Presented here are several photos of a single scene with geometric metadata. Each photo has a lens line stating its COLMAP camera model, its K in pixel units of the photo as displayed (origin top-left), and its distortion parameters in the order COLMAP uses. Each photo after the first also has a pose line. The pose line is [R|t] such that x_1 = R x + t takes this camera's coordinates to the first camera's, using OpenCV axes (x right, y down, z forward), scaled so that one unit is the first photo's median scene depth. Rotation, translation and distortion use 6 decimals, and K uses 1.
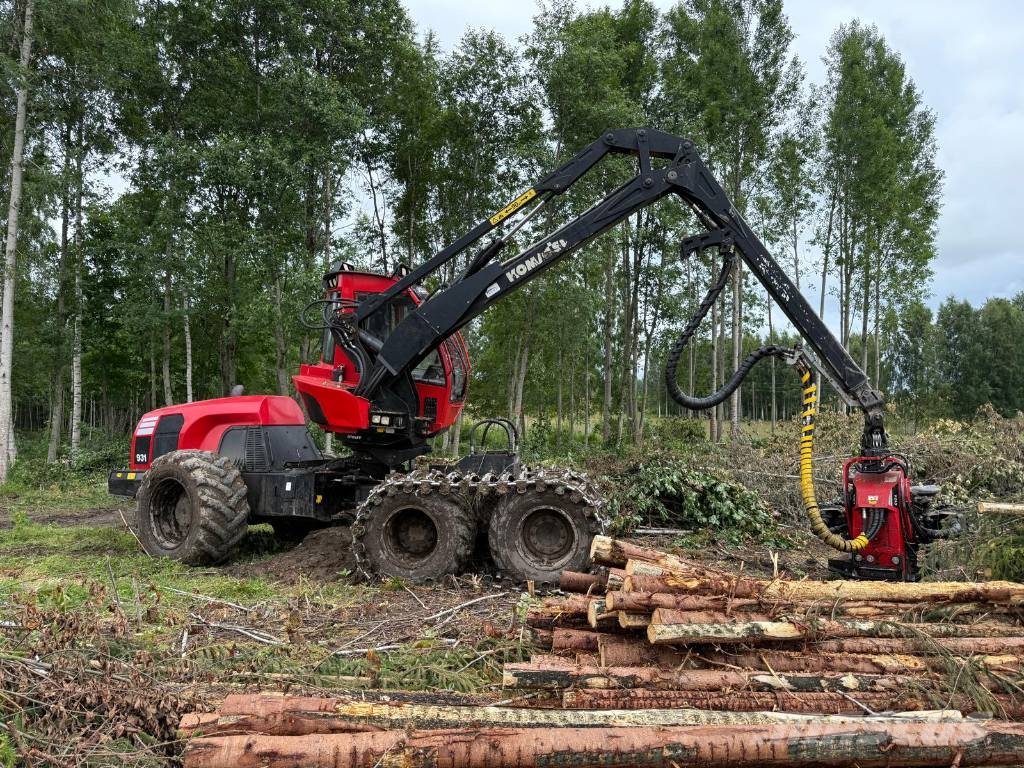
lens RADIAL K [[703.9, 0, 513.8], [0, 703.9, 388.3], [0, 0, 1]] dist [0.130303, -0.186391]
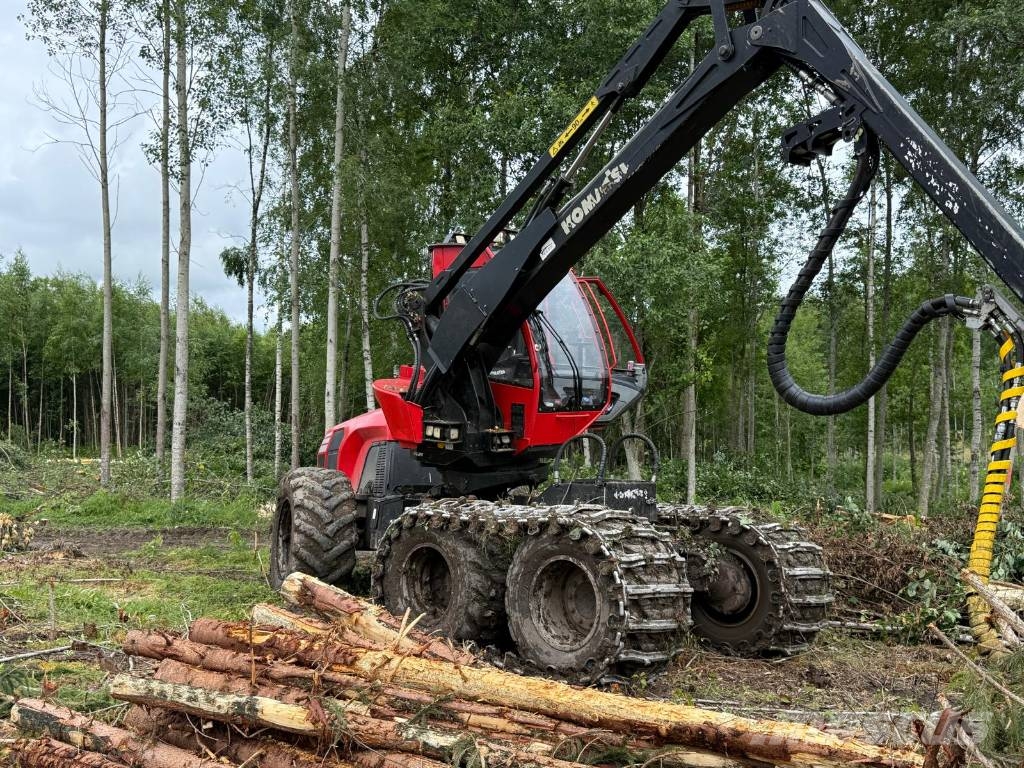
lens RADIAL K [[995.9, 0, 526.9], [0, 995.9, 387.7], [0, 0, 1]] dist [0.150713, 0.006296]
pose [[0.815244, -0.022186, -0.578693, 0.505114], [0.006170, 0.999542, -0.029629, 0.028417], [0.579085, 0.020584, 0.815007, 0.163811]]
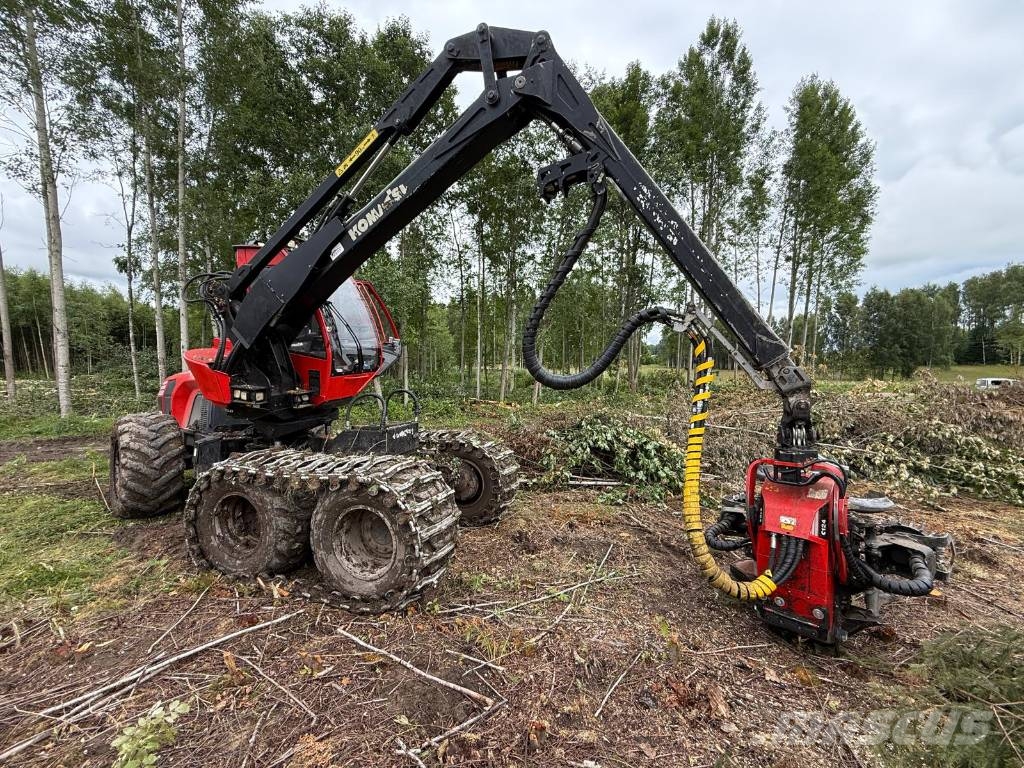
lens RADIAL K [[406.0, 0, 507.6], [0, 406.0, 384.0], [0, 0, 1]] dist [0.007979, -0.000303]
pose [[0.984609, 0.009811, -0.174496, 0.258751], [0.004545, 0.996648, 0.081684, -0.013396], [0.174713, -0.081220, 0.981264, 0.496276]]
